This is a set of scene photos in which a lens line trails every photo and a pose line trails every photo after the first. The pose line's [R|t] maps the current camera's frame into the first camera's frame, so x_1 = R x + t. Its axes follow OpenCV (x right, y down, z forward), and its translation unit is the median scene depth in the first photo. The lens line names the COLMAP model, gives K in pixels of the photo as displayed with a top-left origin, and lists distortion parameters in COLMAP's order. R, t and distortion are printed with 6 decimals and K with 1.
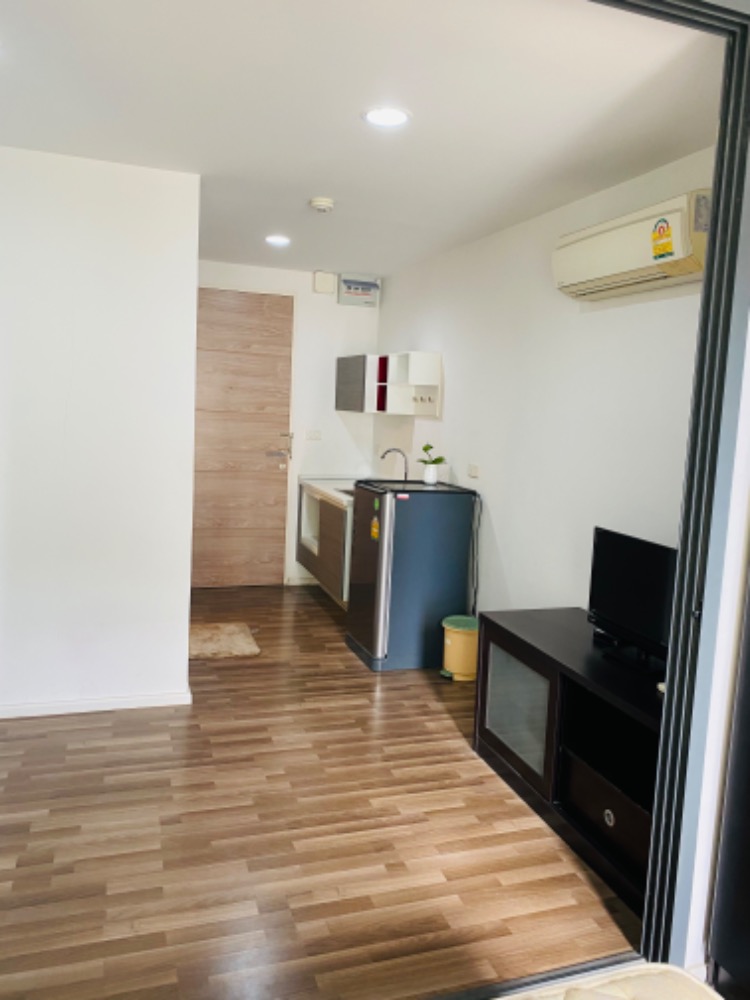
lens RADIAL K [[763.3, 0, 378.4], [0, 763.3, 496.7], [0, 0, 1]] dist [-0.012526, -0.011951]
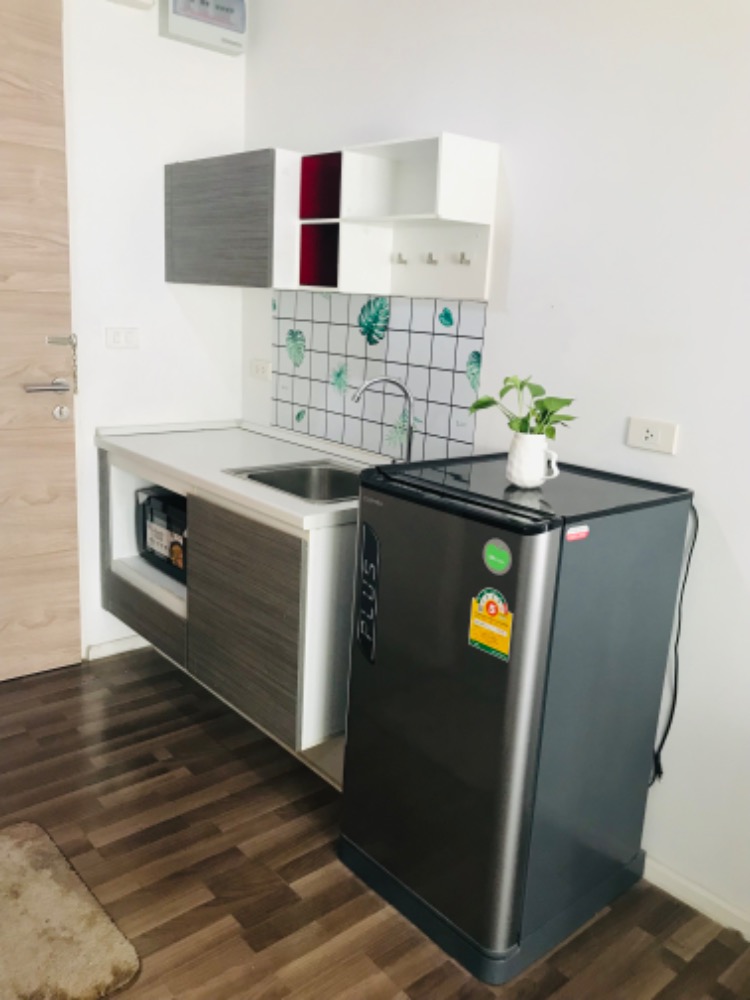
lens RADIAL K [[843.6, 0, 370.7], [0, 843.6, 500.0], [0, 0, 1]] dist [-0.014207, 0.037962]
pose [[0.927899, -0.088798, 0.362102, -0.260318], [0.037474, 0.988518, 0.146384, -0.100888], [-0.370943, -0.122260, 0.920573, 0.885020]]
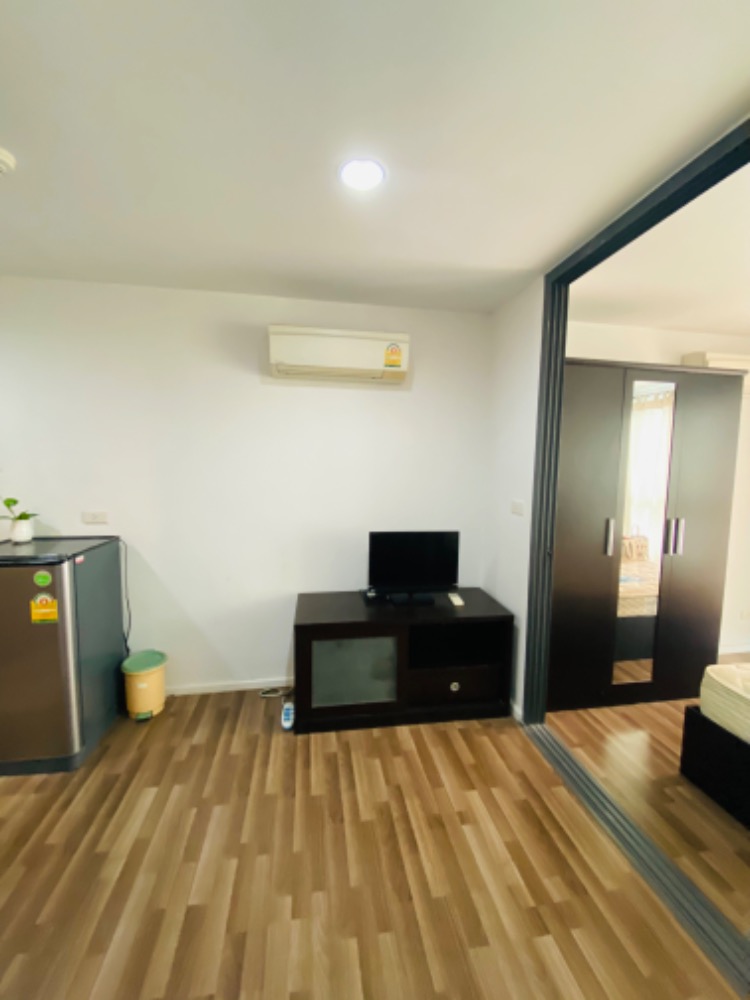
lens RADIAL K [[417.9, 0, 368.5], [0, 417.9, 493.3], [0, 0, 1]] dist [-0.003893, -0.004903]
pose [[0.172632, -0.122387, 0.977353, -0.486402], [0.114906, 0.987978, 0.103422, -0.114793], [-0.978261, 0.094450, 0.184620, 0.757003]]
